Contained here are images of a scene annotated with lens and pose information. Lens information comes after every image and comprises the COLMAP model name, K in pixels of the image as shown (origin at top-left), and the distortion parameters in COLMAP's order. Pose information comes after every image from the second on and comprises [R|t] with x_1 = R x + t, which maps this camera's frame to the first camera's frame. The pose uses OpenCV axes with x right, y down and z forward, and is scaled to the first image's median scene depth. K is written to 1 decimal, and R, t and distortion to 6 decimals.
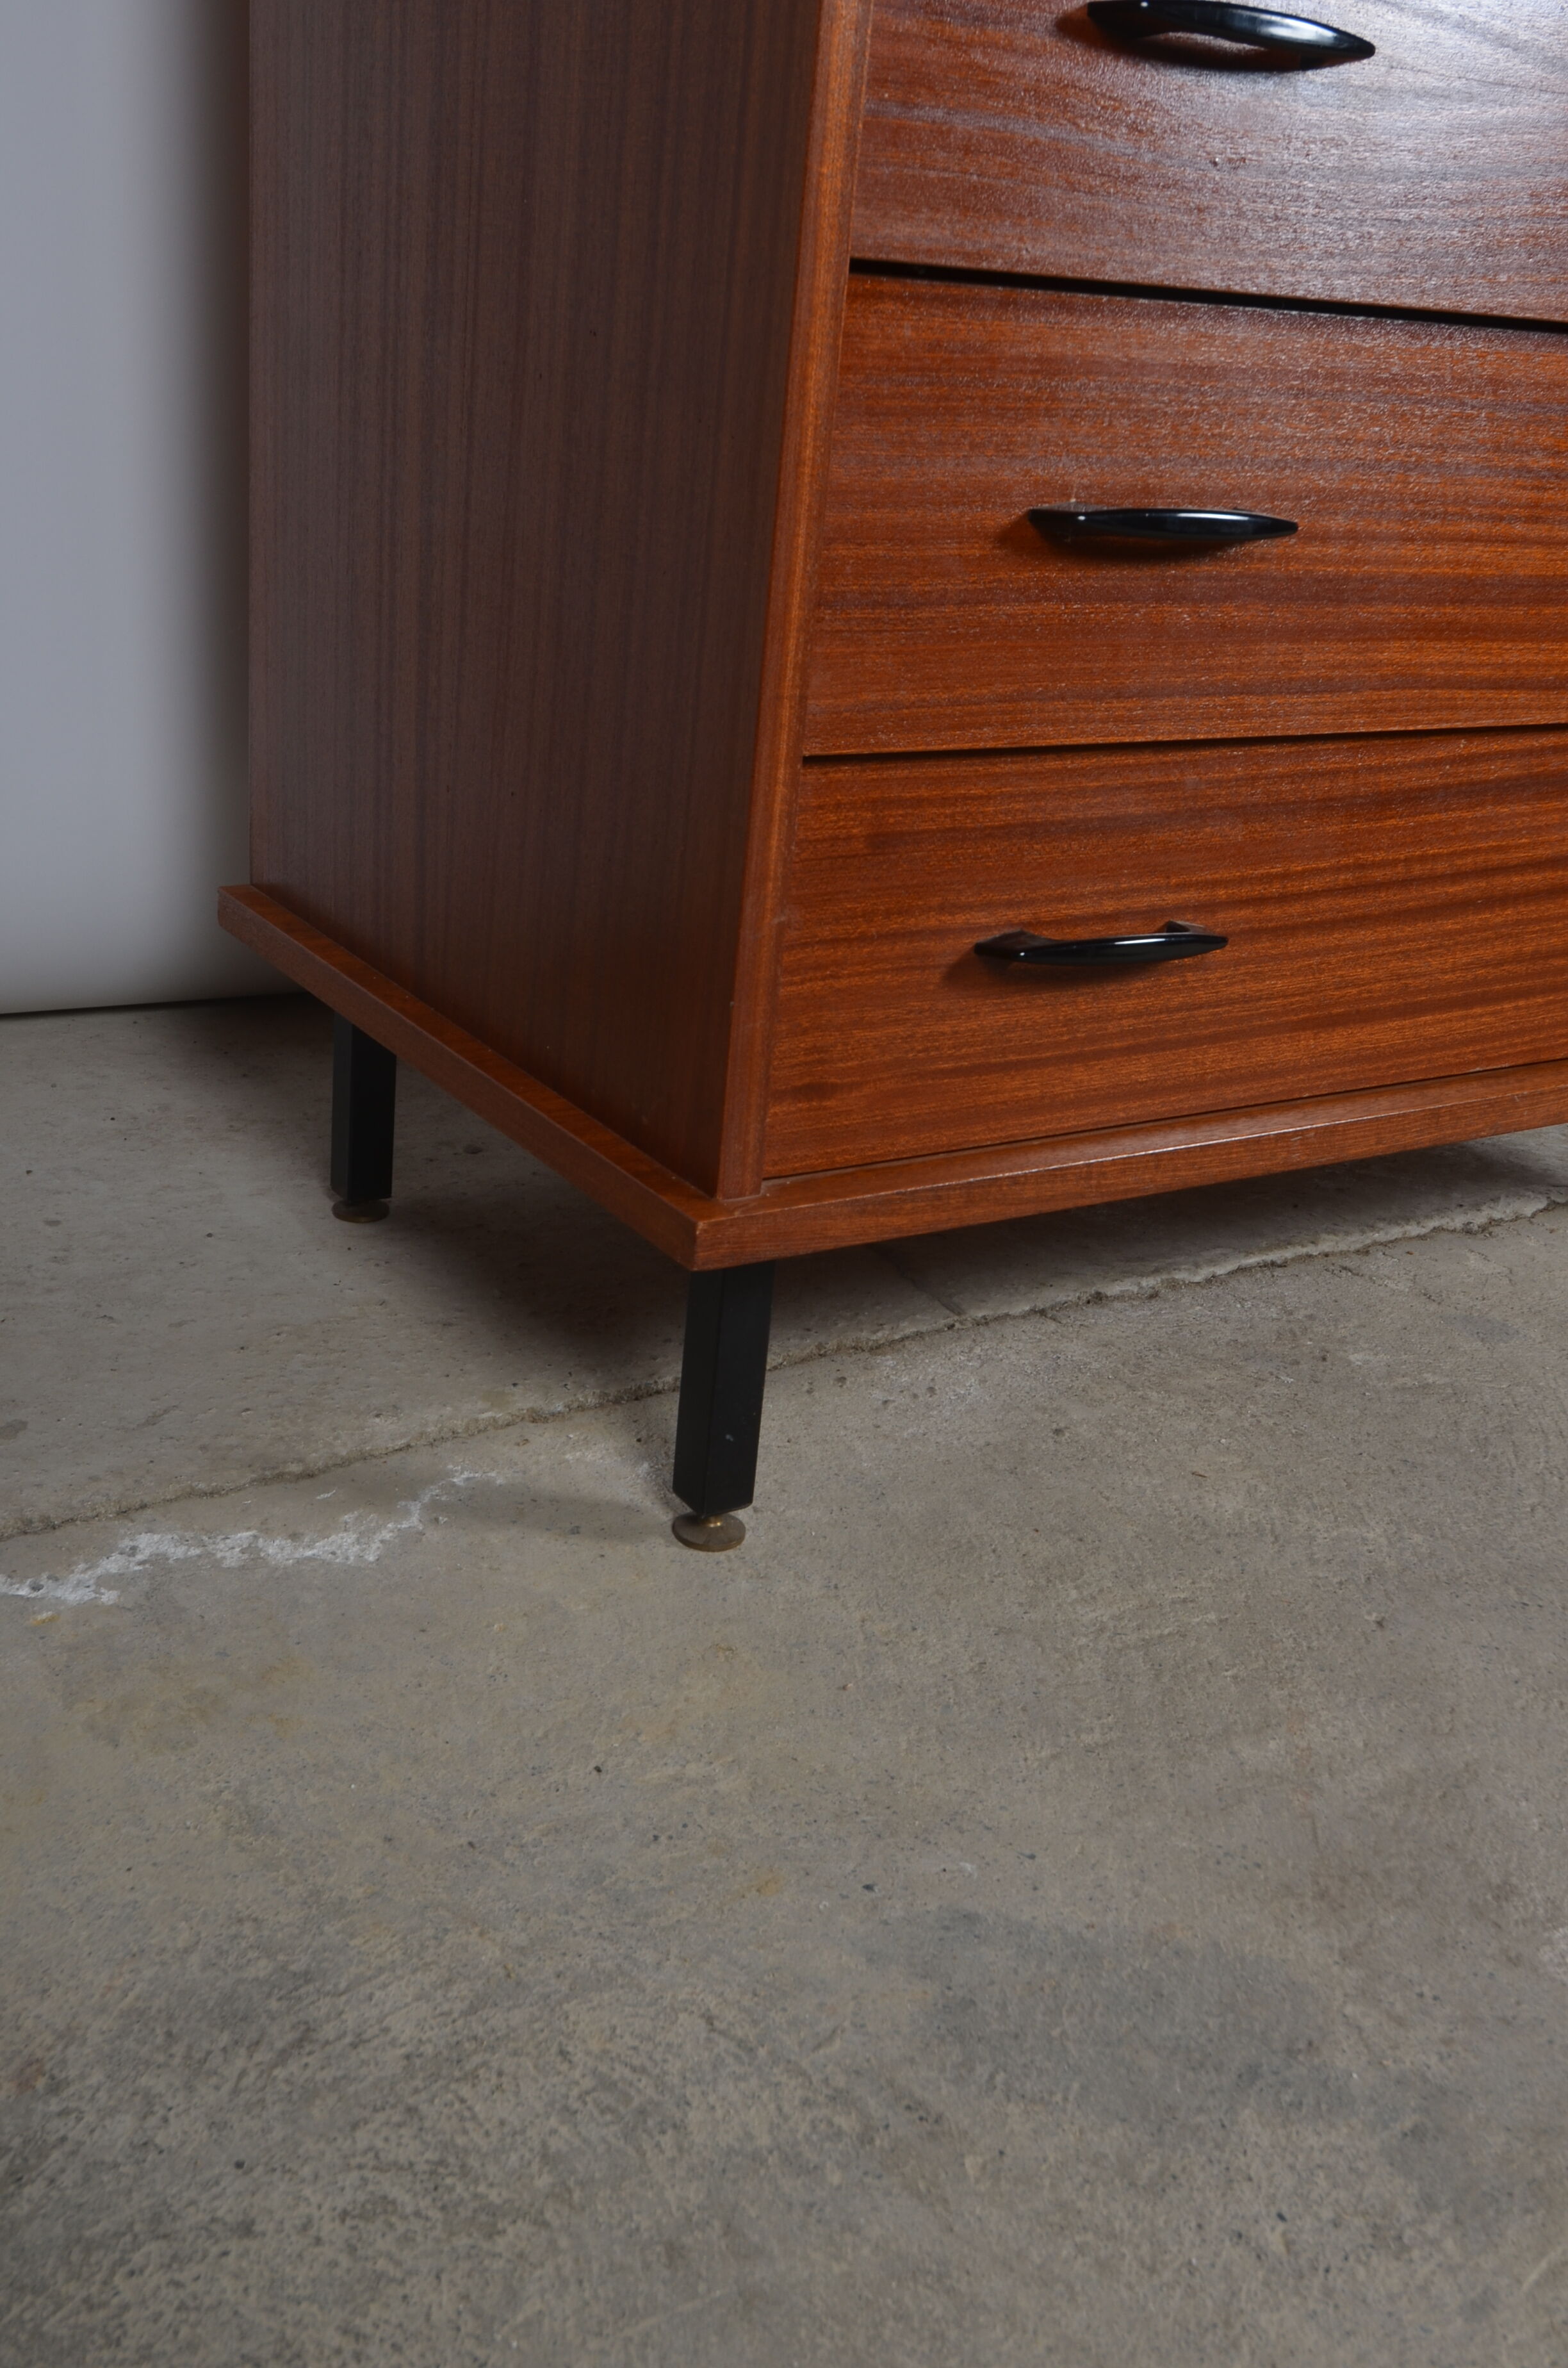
lens RADIAL K [[2327.7, 0, 727.3], [0, 2327.7, 1203.8], [0, 0, 1]] dist [0.068216, -0.080527]
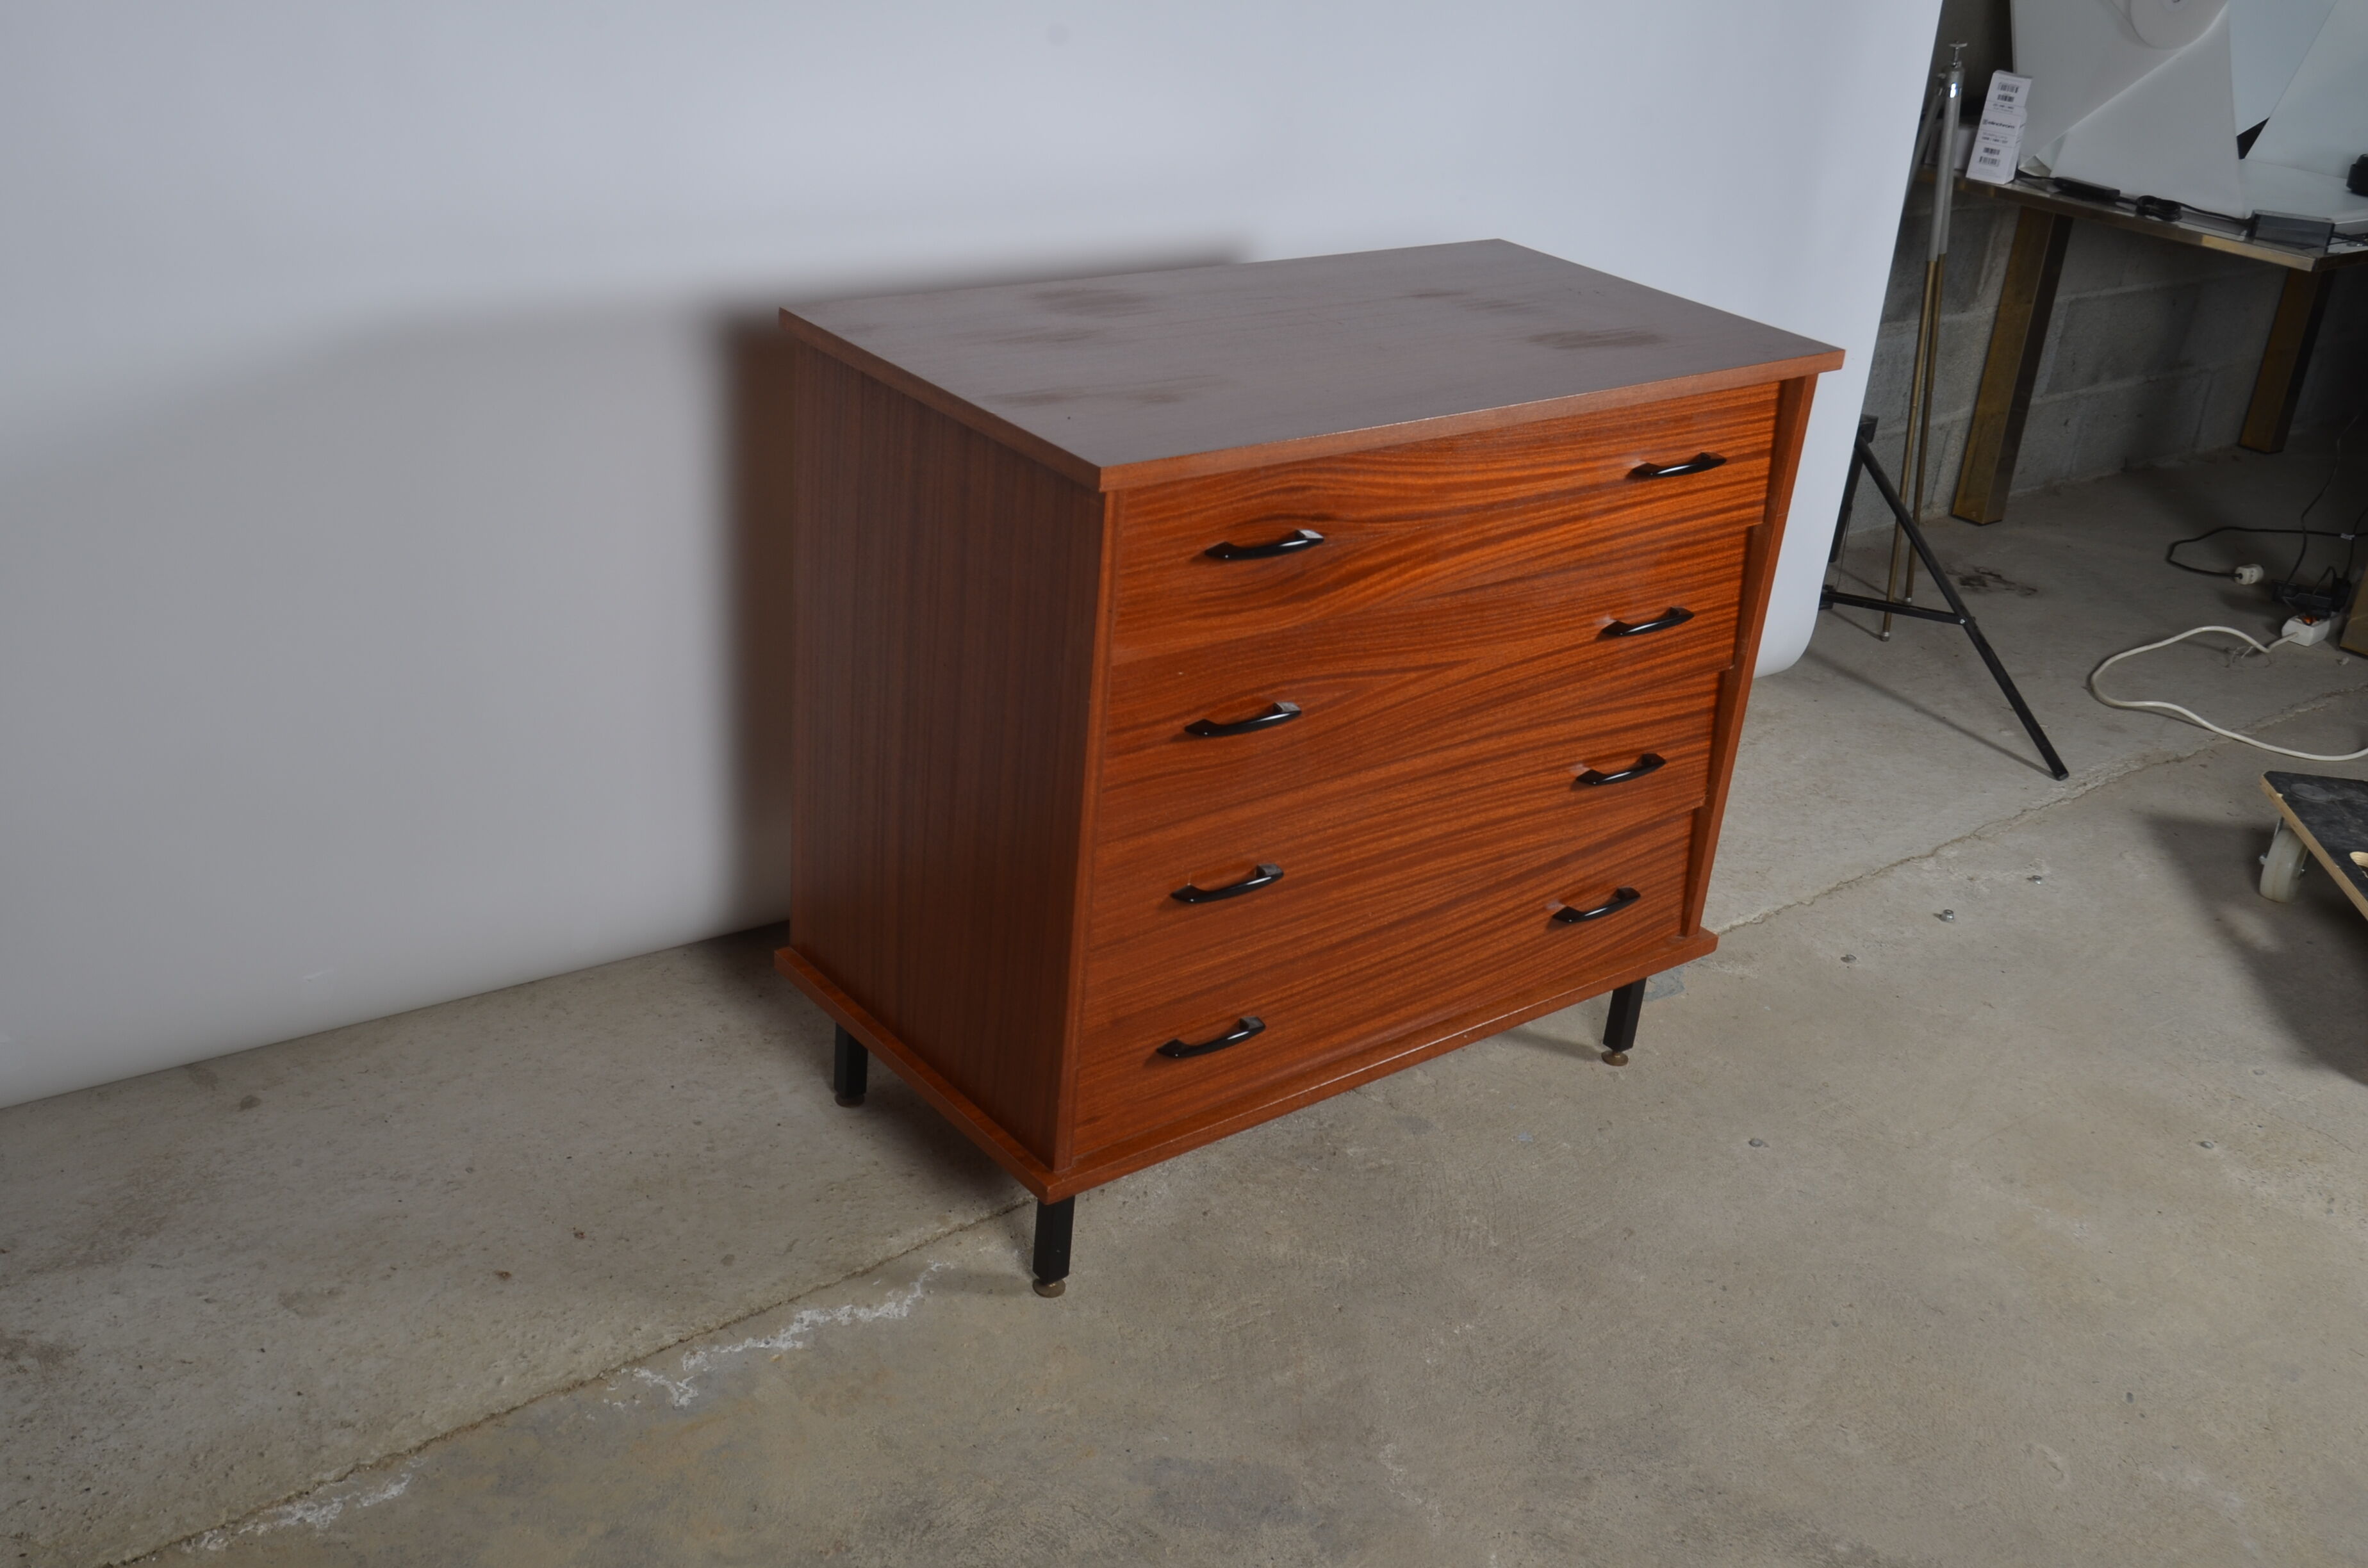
lens RADIAL K [[2327.7, 0, 1205.4], [0, 2327.7, 831.0], [0, 0, 1]] dist [0.068216, -0.080527]
pose [[0.992722, -0.045112, 0.111660, -0.094870], [0.034634, 0.994965, 0.094053, -0.531194], [-0.115341, -0.089502, 0.989286, -1.273213]]
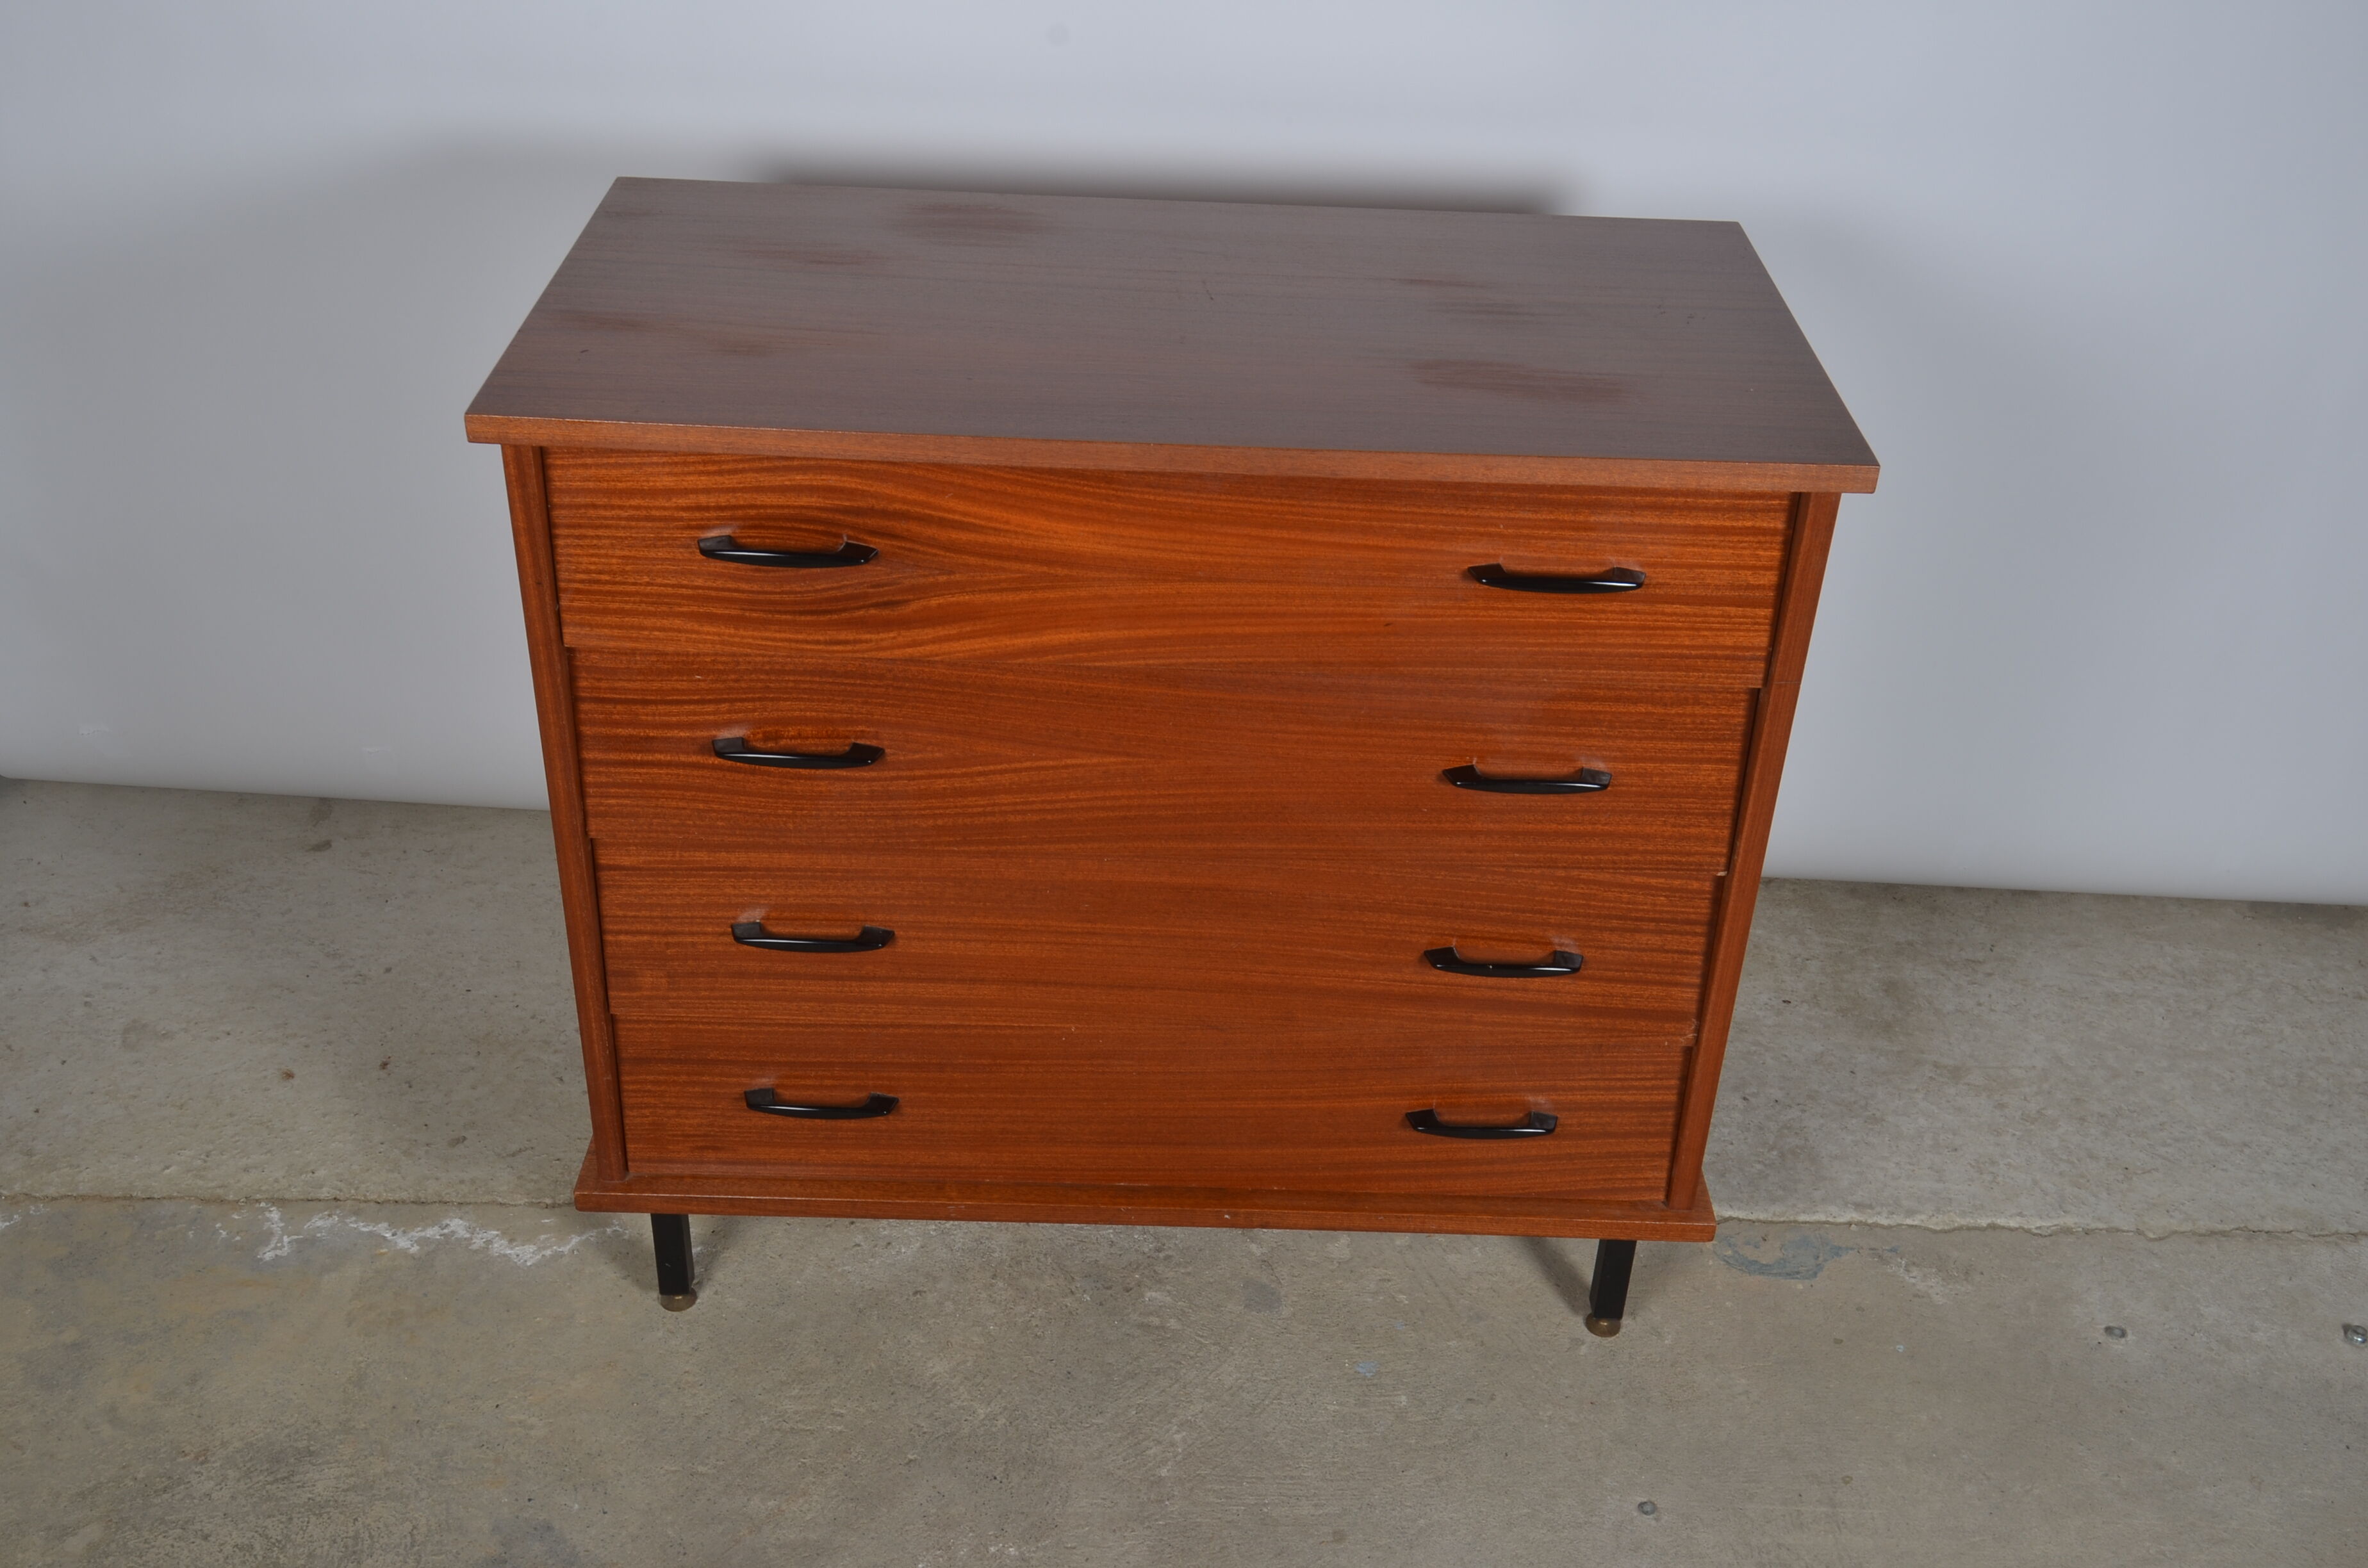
lens RADIAL K [[2327.7, 0, 1205.4], [0, 2327.7, 831.0], [0, 0, 1]] dist [0.068216, -0.080527]
pose [[0.850488, 0.247058, -0.464362, 1.298958], [-0.167756, 0.964129, 0.205703, -0.792080], [0.498526, -0.097049, 0.861425, -0.523044]]
